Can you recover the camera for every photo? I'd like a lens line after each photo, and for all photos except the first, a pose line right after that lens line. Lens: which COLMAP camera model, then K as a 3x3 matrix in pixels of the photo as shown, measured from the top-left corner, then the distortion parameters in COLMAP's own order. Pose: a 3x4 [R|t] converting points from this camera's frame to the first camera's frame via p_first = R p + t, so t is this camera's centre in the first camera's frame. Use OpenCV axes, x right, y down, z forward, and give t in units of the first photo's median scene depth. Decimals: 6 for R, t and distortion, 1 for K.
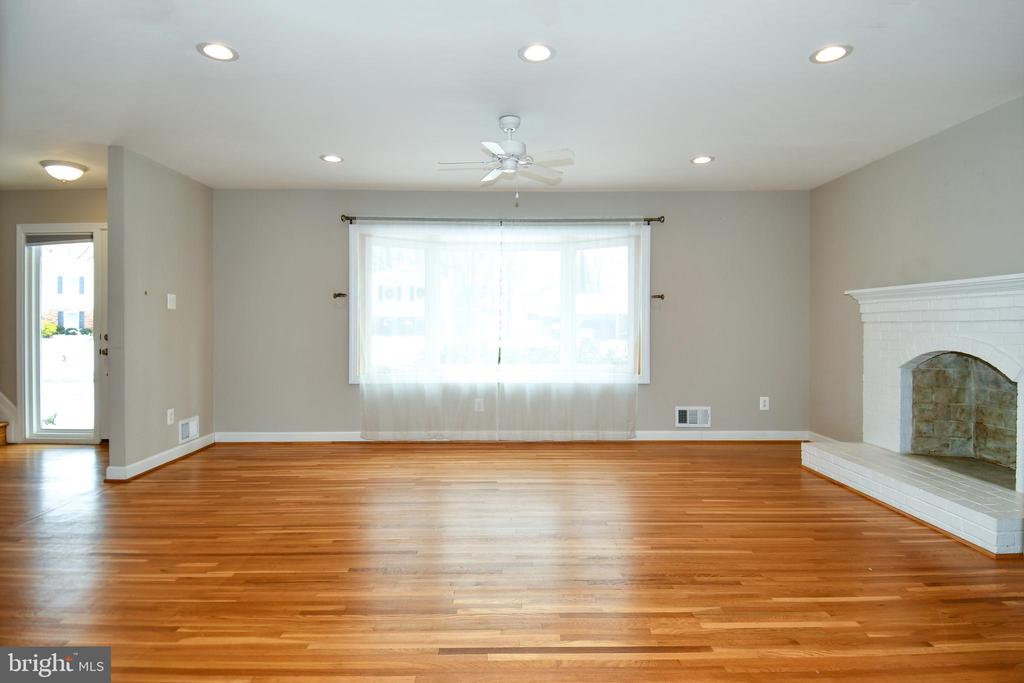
lens RADIAL K [[553.9, 0, 507.3], [0, 553.9, 338.7], [0, 0, 1]] dist [0.018289, -0.023011]
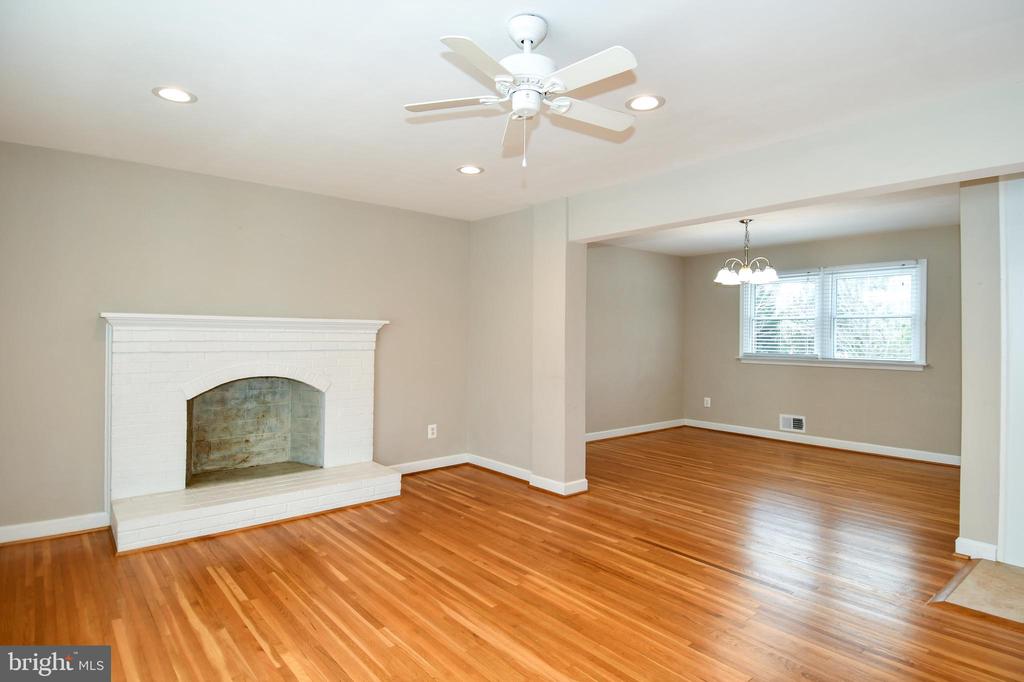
lens RADIAL K [[553.9, 0, 463.9], [0, 553.9, 328.1], [0, 0, 1]] dist [0.018289, -0.023011]
pose [[-0.614534, 0.004329, 0.788879, -0.287975], [0.007538, 0.999972, 0.000384, -0.057120], [-0.788854, 0.006183, -0.614549, 0.984486]]
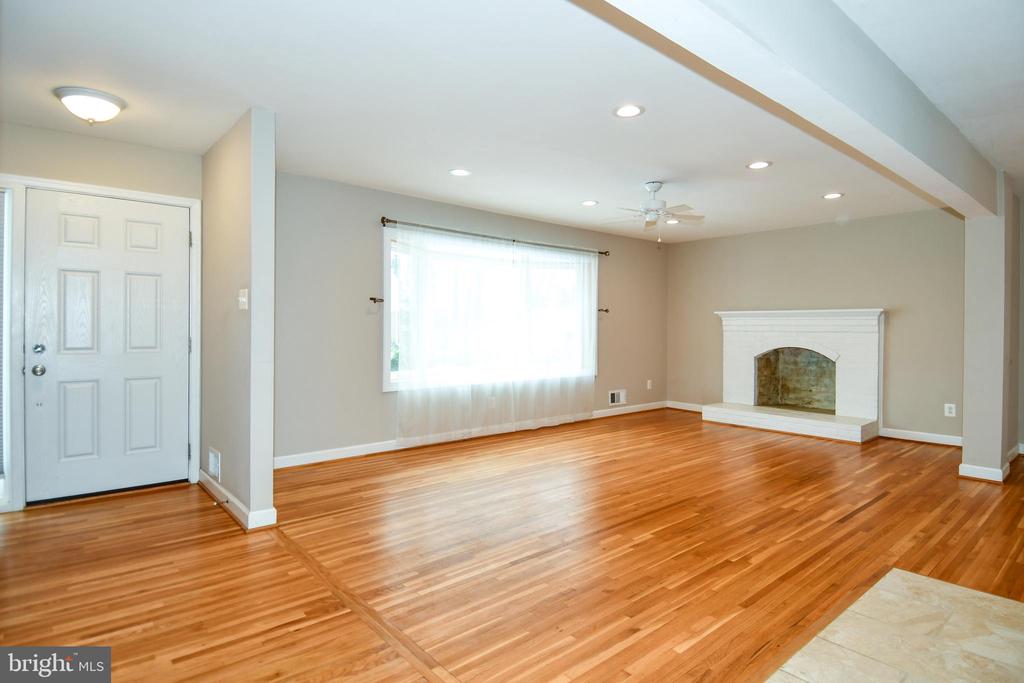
lens RADIAL K [[553.9, 0, 530.2], [0, 553.9, 328.7], [0, 0, 1]] dist [0.018289, -0.023011]
pose [[0.750238, 0.002412, 0.661163, -0.809163], [0.003355, 0.999967, -0.007455, -0.022667], [-0.661159, 0.007812, 0.750205, 0.117367]]
